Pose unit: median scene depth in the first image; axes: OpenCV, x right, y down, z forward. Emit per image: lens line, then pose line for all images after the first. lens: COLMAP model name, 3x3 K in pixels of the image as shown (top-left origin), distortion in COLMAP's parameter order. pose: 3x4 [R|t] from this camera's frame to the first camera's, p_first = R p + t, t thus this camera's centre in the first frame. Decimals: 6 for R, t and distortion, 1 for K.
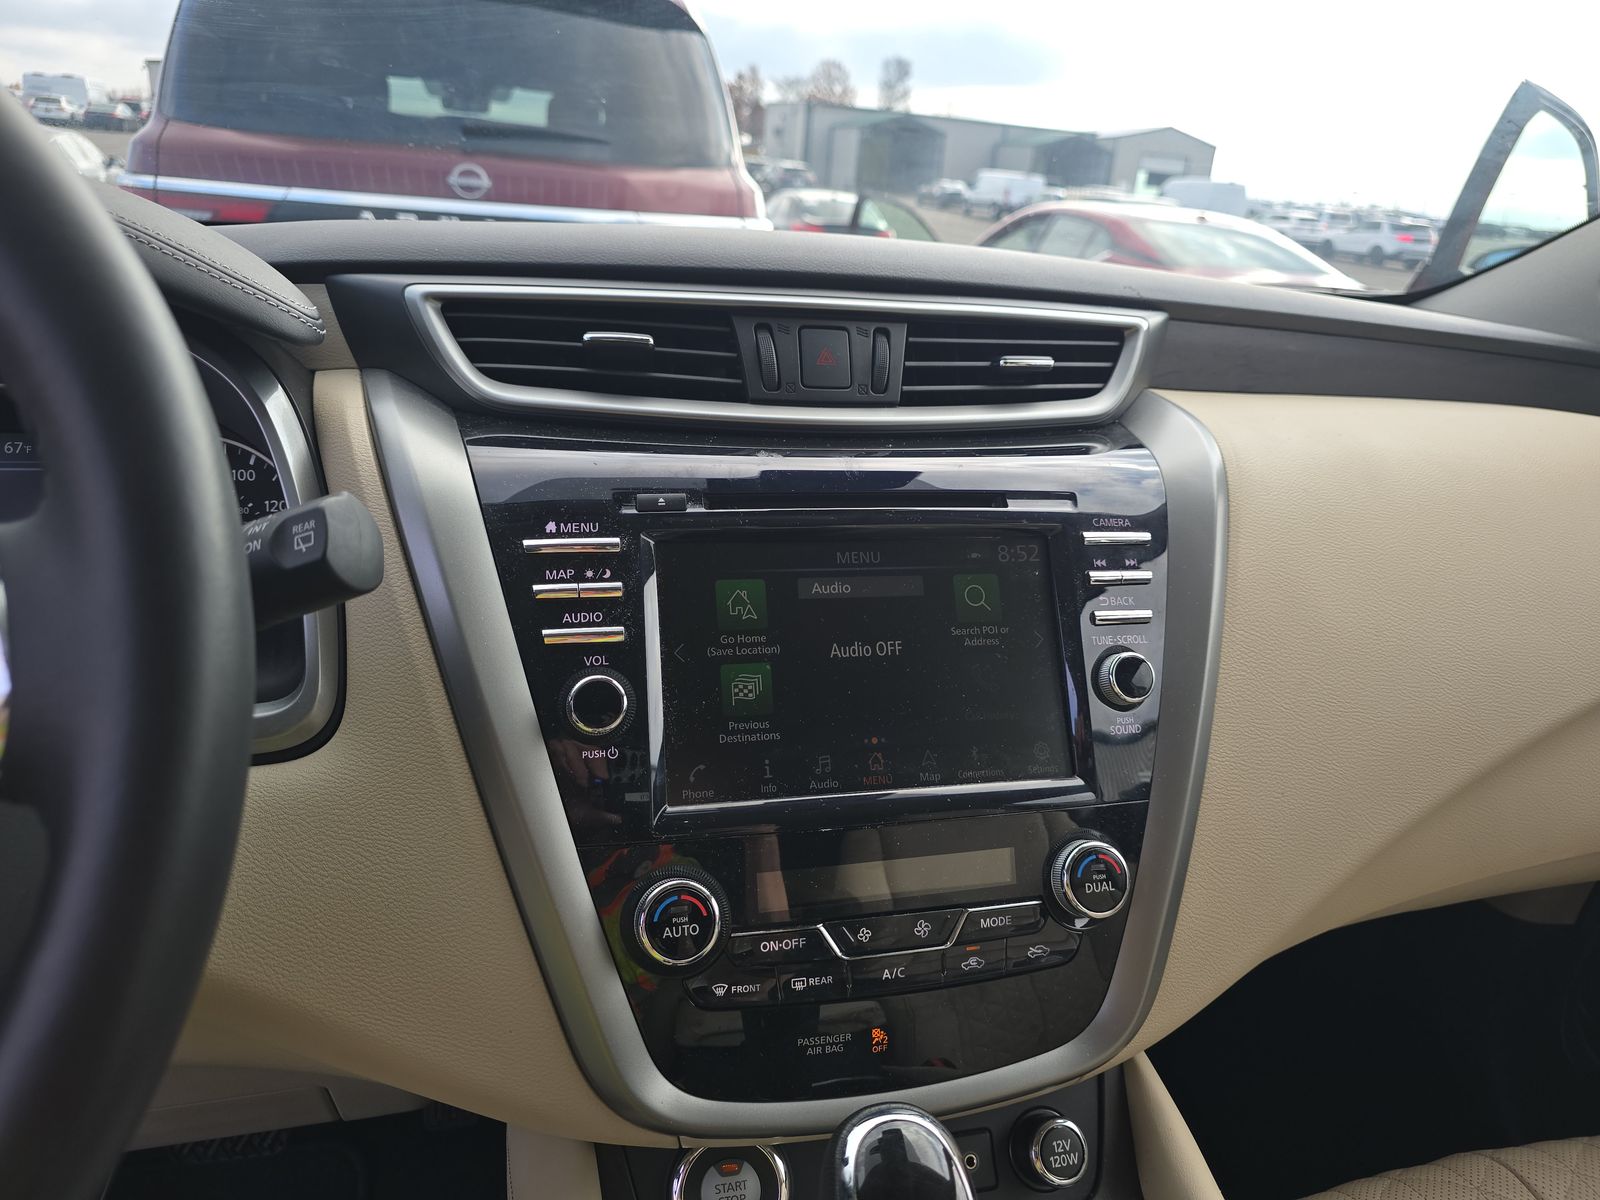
lens RADIAL K [[1065.1, 0, 800.0], [0, 1065.1, 600.0], [0, 0, 1]] dist [0.050563, -0.097896]
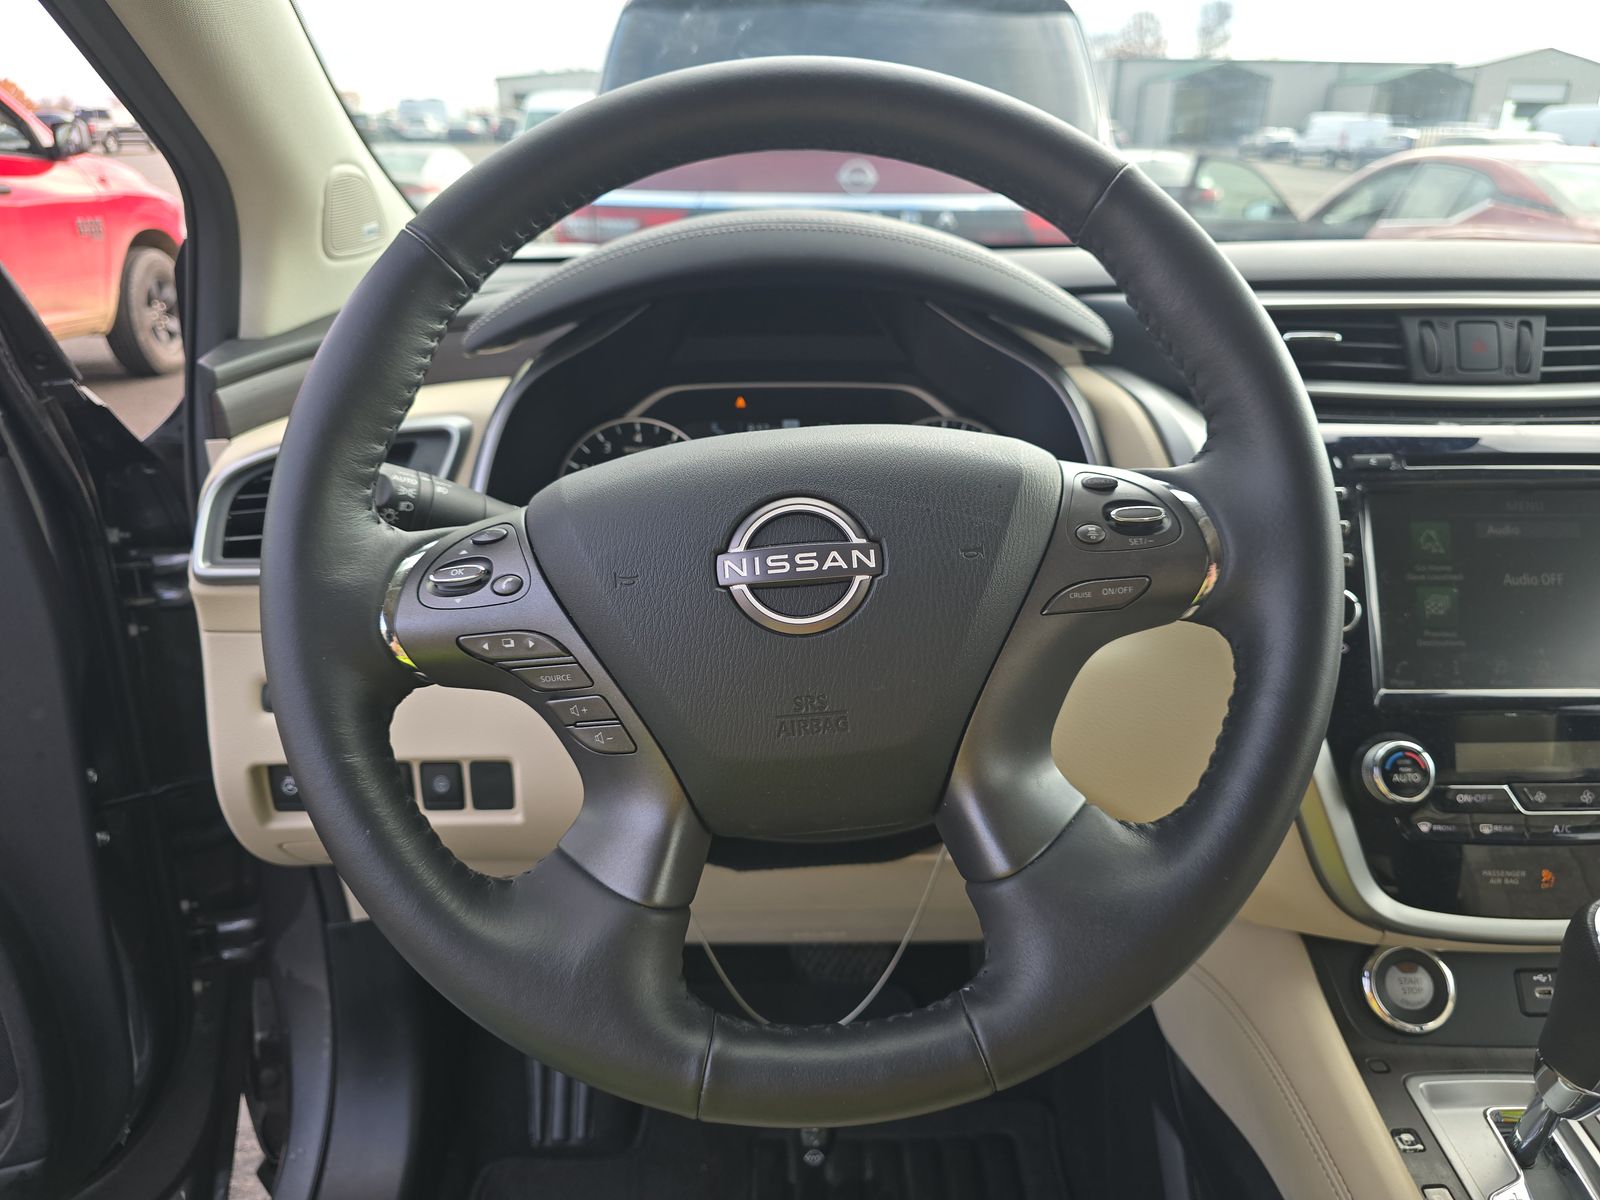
lens RADIAL K [[1078.1, 0, 800.0], [0, 1078.1, 600.0], [0, 0, 1]] dist [-0.007088, -0.004886]
pose [[0.965939, 0.030221, -0.256998, -0.392616], [-0.024624, 0.999385, 0.024970, 0.052779], [0.257594, -0.017792, 0.966089, -0.393668]]
